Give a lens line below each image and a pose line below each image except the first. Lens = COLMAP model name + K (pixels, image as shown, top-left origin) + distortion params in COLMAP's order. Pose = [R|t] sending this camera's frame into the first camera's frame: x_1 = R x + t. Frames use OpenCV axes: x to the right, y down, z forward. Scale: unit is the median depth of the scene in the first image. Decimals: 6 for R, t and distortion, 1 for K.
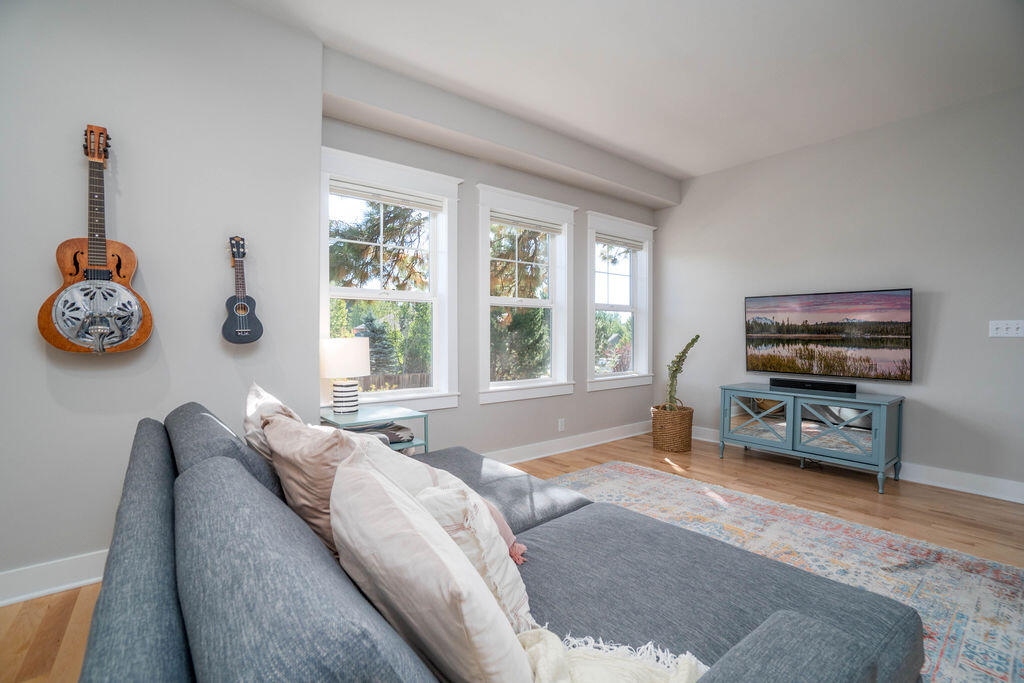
lens RADIAL K [[455.0, 0, 519.7], [0, 455.0, 338.5], [0, 0, 1]] dist [-0.018986, 0.000371]
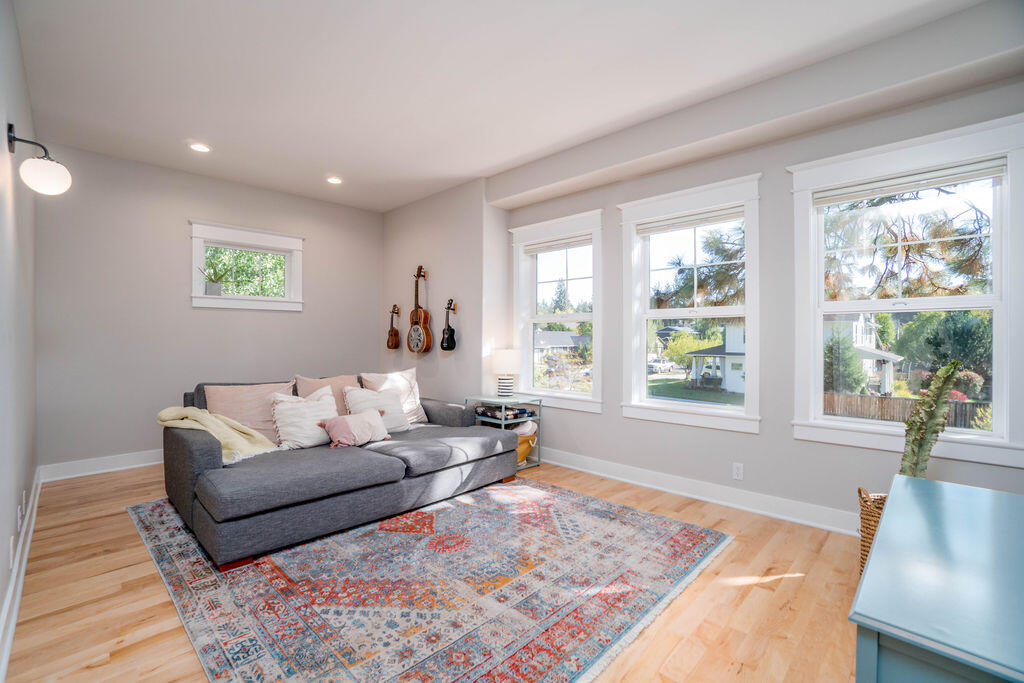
lens RADIAL K [[455.0, 0, 519.7], [0, 455.0, 338.5], [0, 0, 1]] dist [-0.018986, 0.000371]
pose [[0.117418, -0.001612, -0.993081, 1.193669], [-0.016724, 0.999854, -0.003600, -0.031041], [0.992942, 0.017031, 0.117374, 0.832479]]
